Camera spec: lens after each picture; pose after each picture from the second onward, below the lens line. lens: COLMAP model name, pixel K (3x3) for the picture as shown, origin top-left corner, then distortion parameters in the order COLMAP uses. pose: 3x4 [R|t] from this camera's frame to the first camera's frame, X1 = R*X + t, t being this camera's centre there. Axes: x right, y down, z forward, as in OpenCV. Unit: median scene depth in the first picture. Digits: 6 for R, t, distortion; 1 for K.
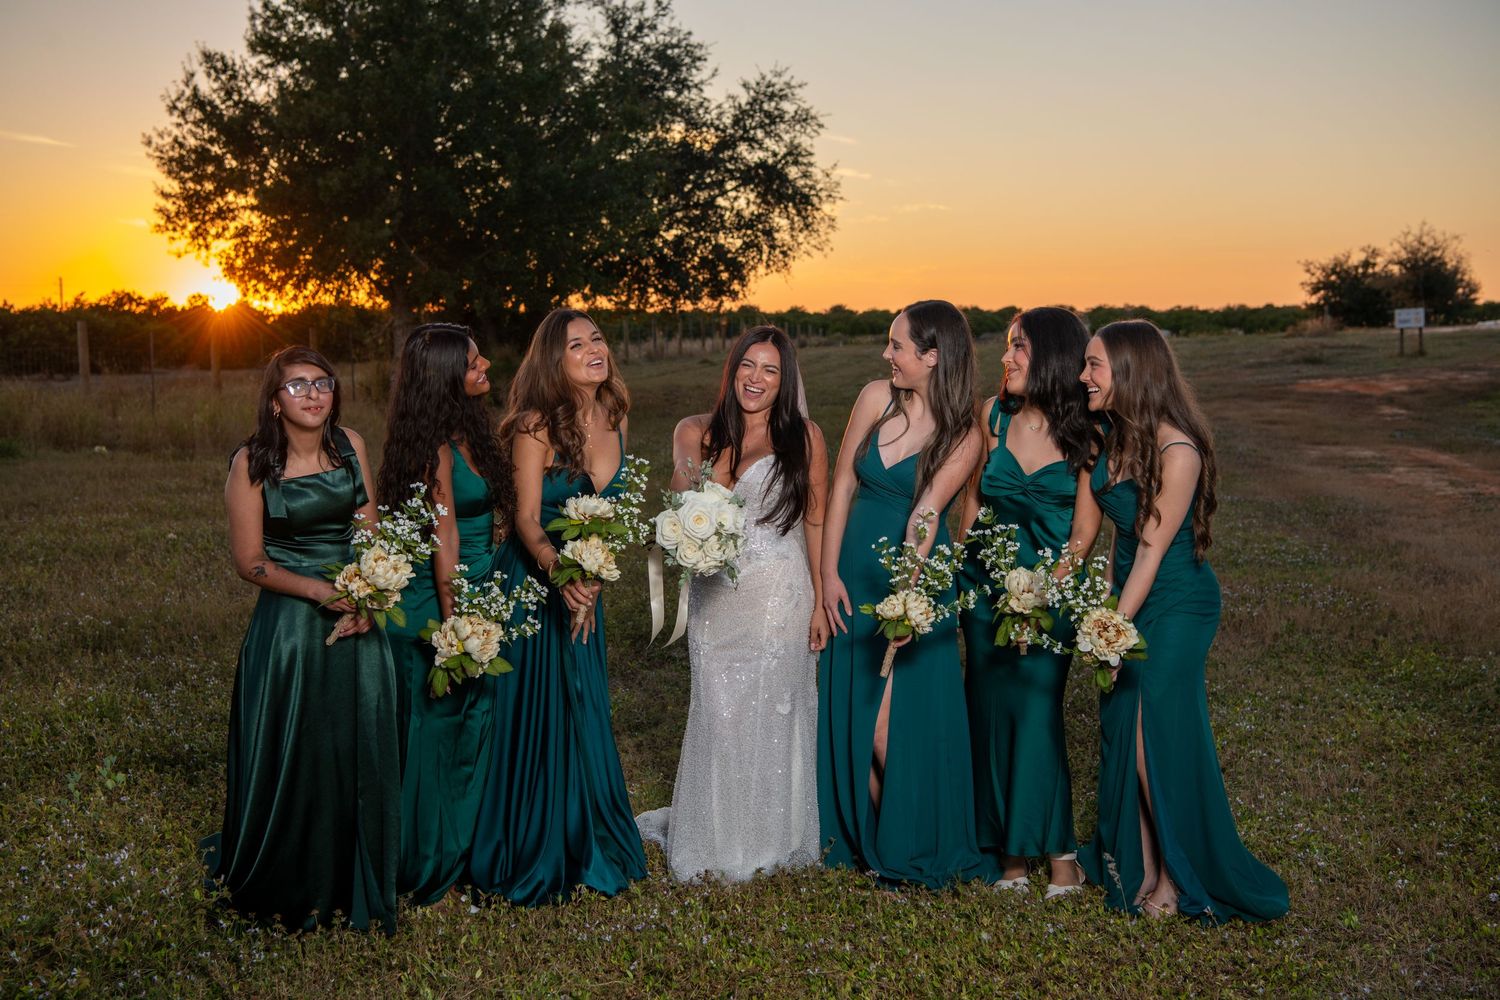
lens RADIAL K [[2006.5, 0, 750.0], [0, 2006.5, 500.0], [0, 0, 1]] dist [0.121496, 0.088335]
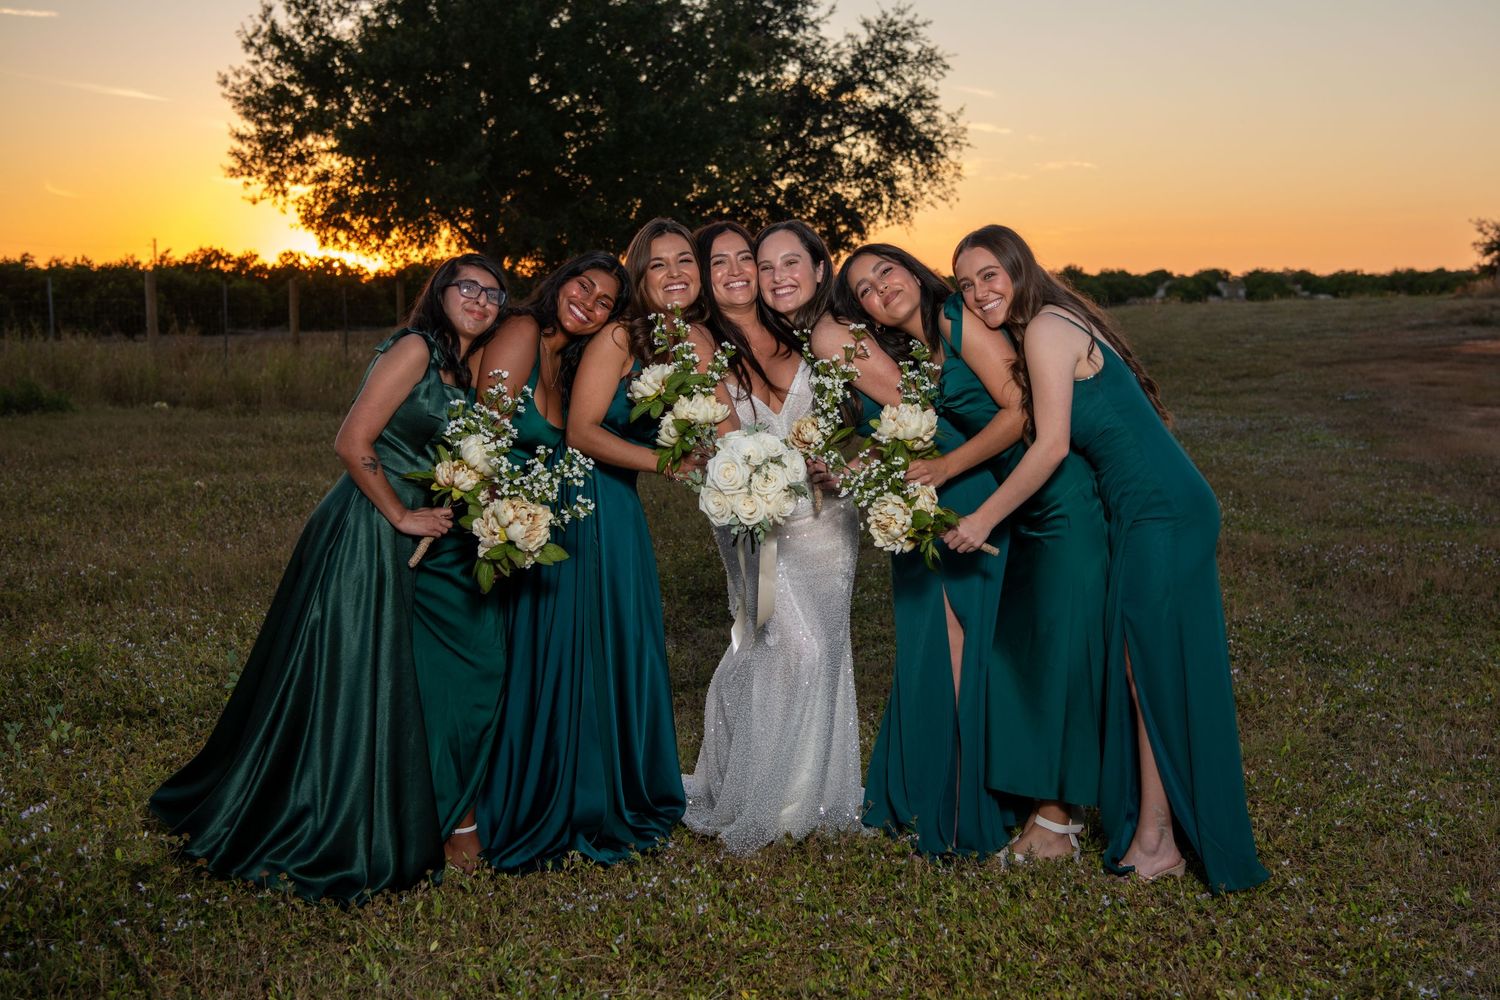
lens RADIAL K [[2137.3, 0, 830.3], [0, 2137.3, 454.5], [0, 0, 1]] dist [0.132058, 0.038187]
pose [[0.999693, 0.004039, -0.024462, 0.006647], [-0.004299, 0.999935, -0.010576, 0.004018], [0.024418, 0.010678, 0.999645, 0.009742]]
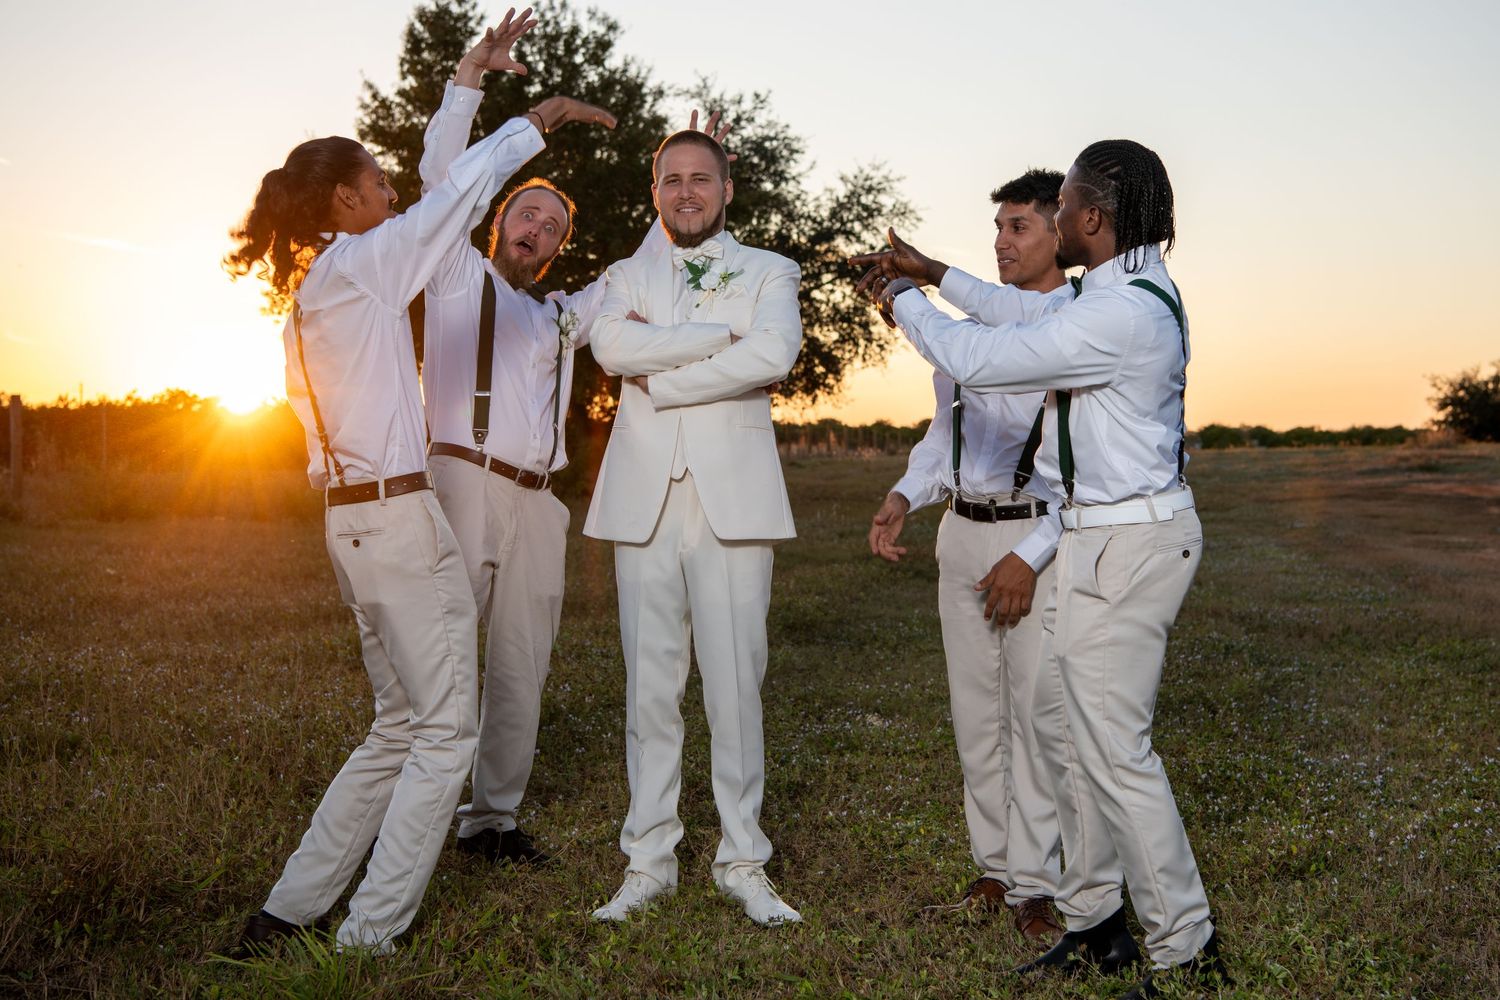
lens RADIAL K [[2224.6, 0, 815.7], [0, 2224.6, 463.5], [0, 0, 1]] dist [0.140289, 0.032567]
pose [[0.999919, 0.011534, -0.005402, -0.008267], [-0.011920, 0.996876, -0.078081, 0.018966], [0.004485, 0.078139, 0.996932, -0.077009]]
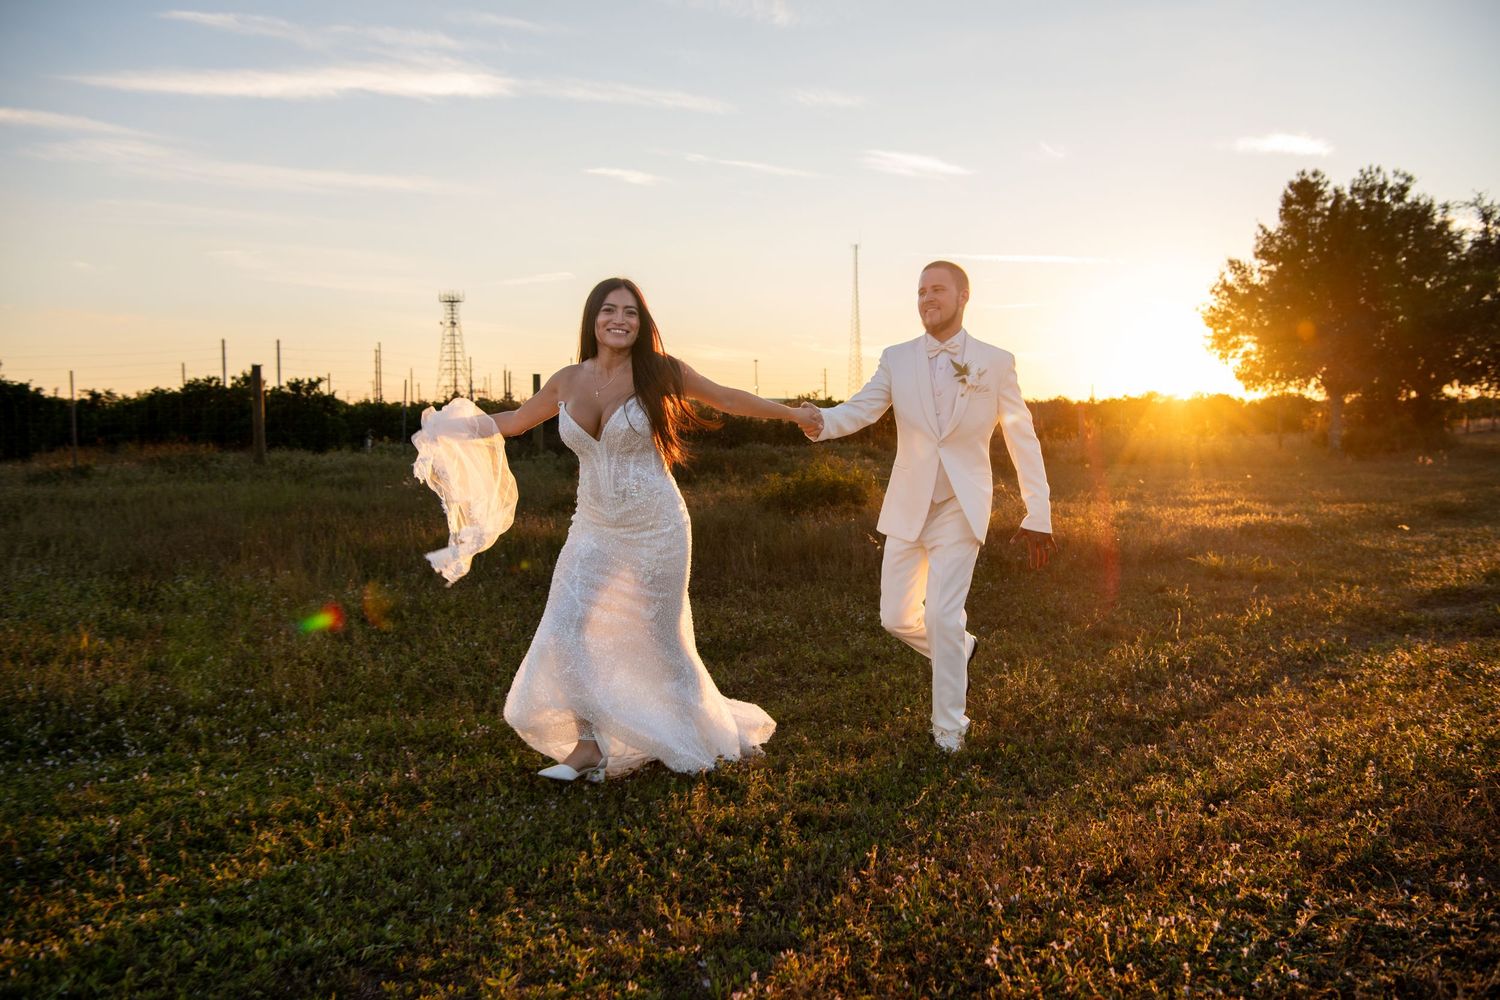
lens RADIAL K [[1415.7, 0, 750.0], [0, 1415.7, 500.0], [0, 0, 1]] dist [-0.016275, 0.086200]
pose [[0.849311, 0.026679, -0.527218, 0.038274], [-0.040256, 0.999087, -0.014292, 0.028737], [0.526355, 0.033362, 0.849610, -0.256353]]
